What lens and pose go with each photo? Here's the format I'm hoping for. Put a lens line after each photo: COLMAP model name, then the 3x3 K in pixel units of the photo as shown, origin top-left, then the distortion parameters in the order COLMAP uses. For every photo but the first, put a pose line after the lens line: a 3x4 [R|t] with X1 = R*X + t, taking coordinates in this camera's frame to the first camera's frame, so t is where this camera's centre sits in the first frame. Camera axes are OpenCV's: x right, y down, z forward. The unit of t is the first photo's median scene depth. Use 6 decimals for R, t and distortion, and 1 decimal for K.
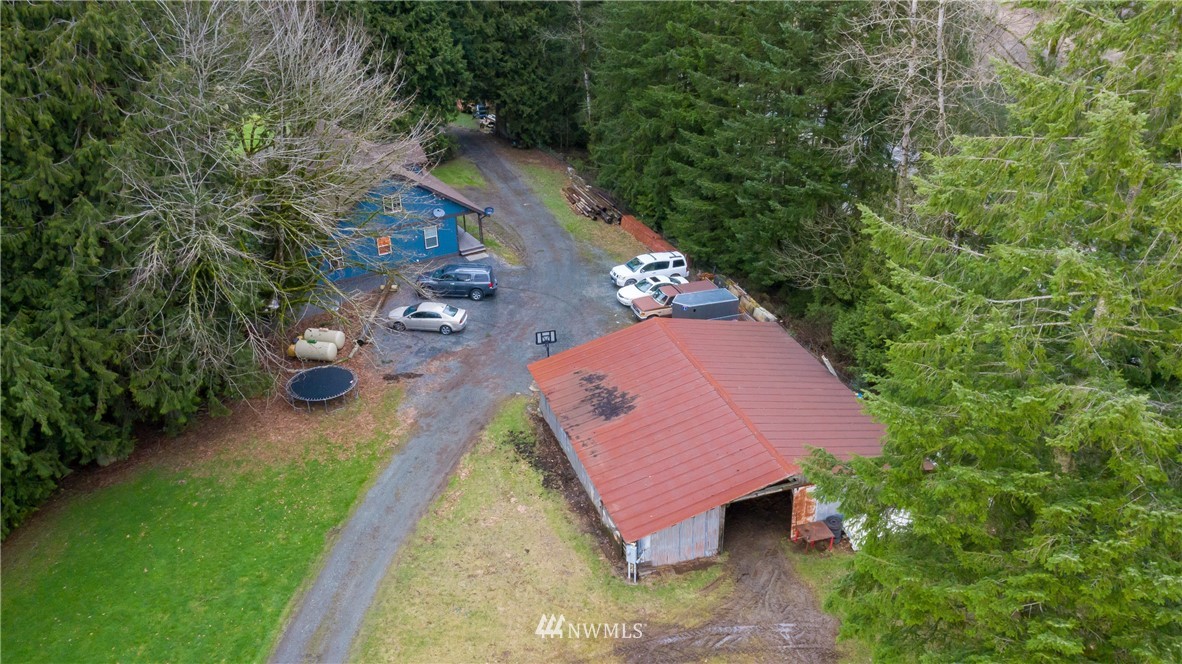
lens RADIAL K [[925.9, 0, 588.5], [0, 925.9, 332.1], [0, 0, 1]] dist [-0.024873, 0.003297]
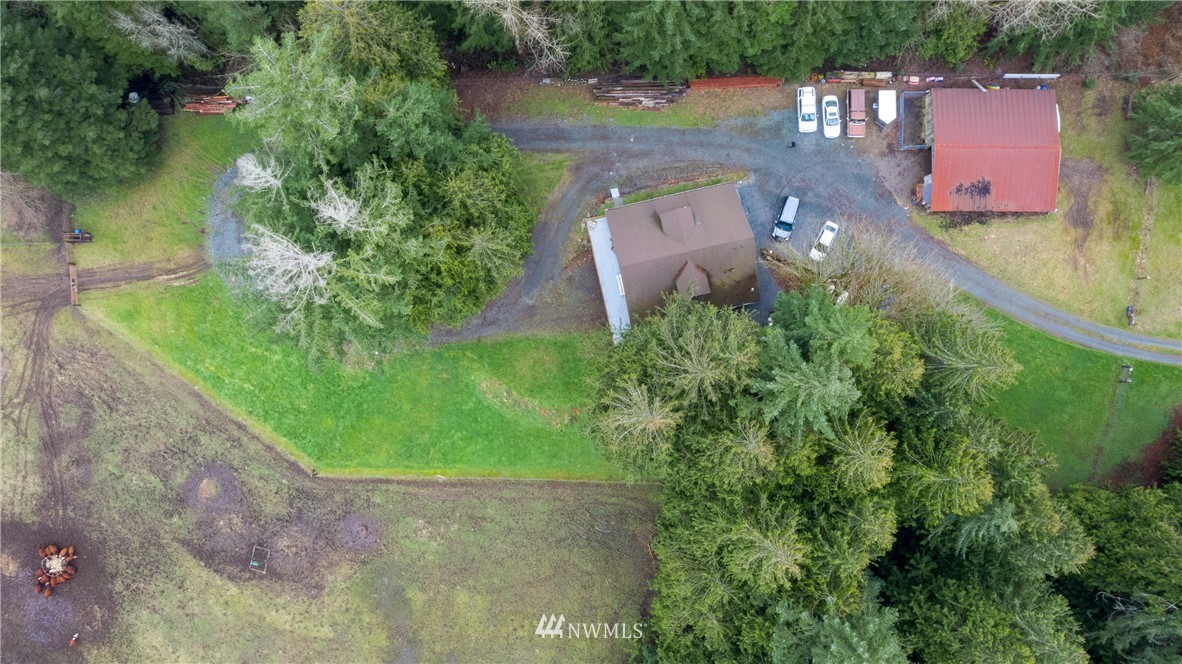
lens RADIAL K [[925.9, 0, 589.6], [0, 925.9, 332.3], [0, 0, 1]] dist [-0.024873, 0.003297]
pose [[0.317866, -0.948025, 0.014488, -0.663703], [0.438892, 0.160668, 0.884059, -2.340815], [-0.840437, -0.274654, 0.467152, 0.595882]]
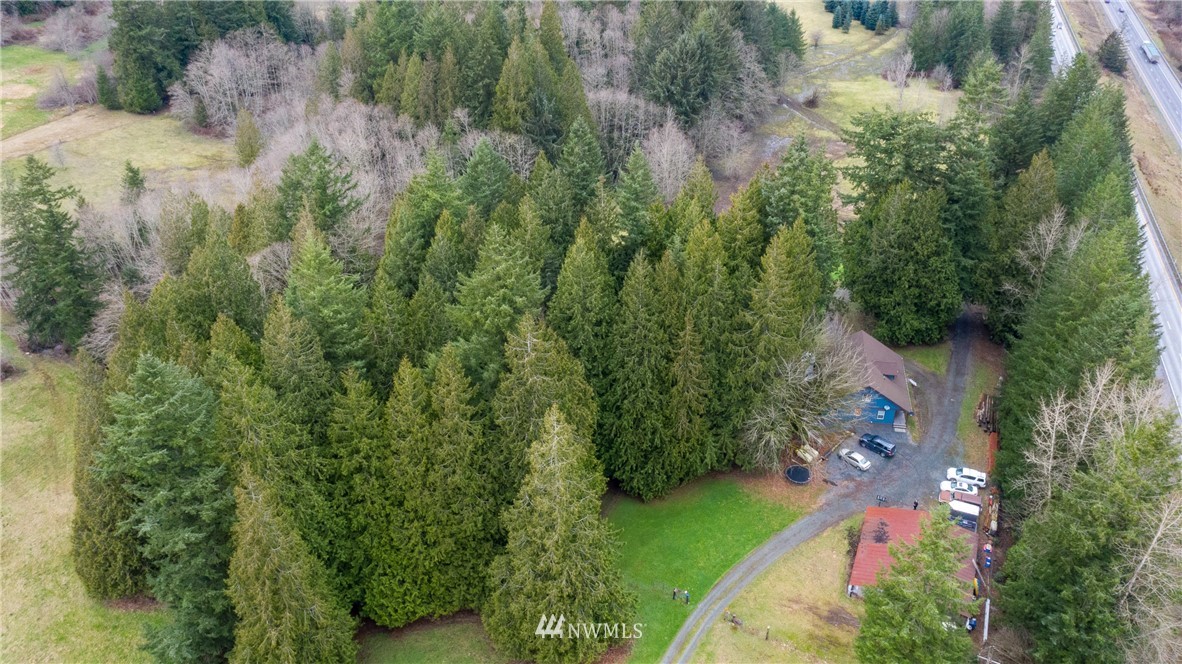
lens RADIAL K [[925.9, 0, 587.2], [0, 925.9, 337.2], [0, 0, 1]] dist [-0.024873, 0.003297]
pose [[0.753972, 0.358936, -0.550174, 0.625350], [-0.294843, 0.933330, 0.204848, -0.739825], [0.587022, 0.007765, 0.809534, -1.644608]]
